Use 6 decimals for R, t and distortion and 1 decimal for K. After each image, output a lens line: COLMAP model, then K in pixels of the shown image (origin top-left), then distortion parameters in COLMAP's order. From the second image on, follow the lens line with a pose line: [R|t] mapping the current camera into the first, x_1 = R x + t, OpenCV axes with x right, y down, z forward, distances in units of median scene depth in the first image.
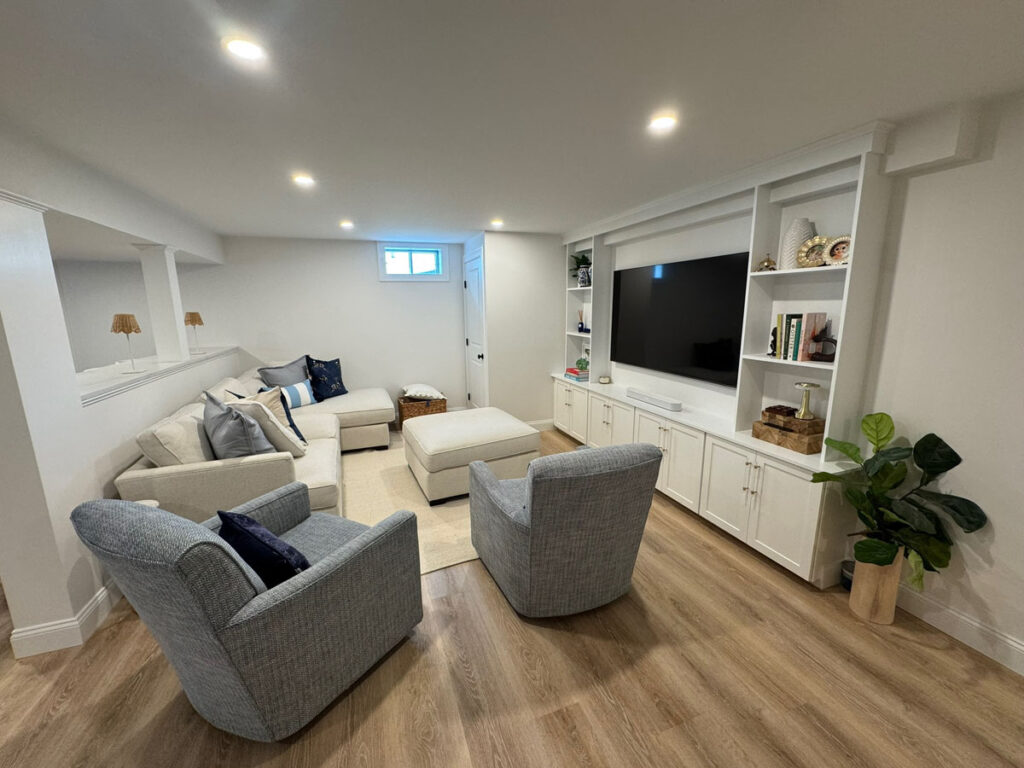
lens RADIAL K [[416.5, 0, 512.0], [0, 416.5, 384.0], [0, 0, 1]] dist [0.002192, 0.000323]
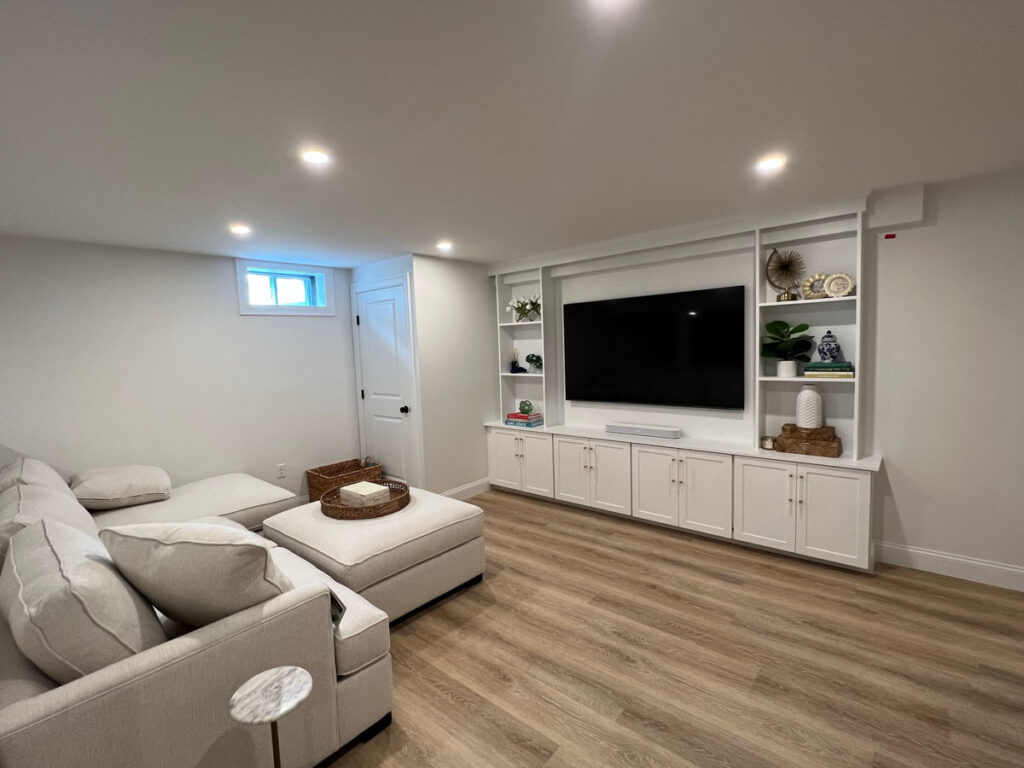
lens RADIAL K [[477.1, 0, 512.0], [0, 477.1, 384.0], [0, 0, 1]] dist [0.000681, -0.000679]
pose [[0.869988, -0.062439, 0.489103, -0.393769], [0.120226, 0.988873, -0.087613, -0.013595], [-0.478190, 0.135025, 0.867815, 0.146064]]
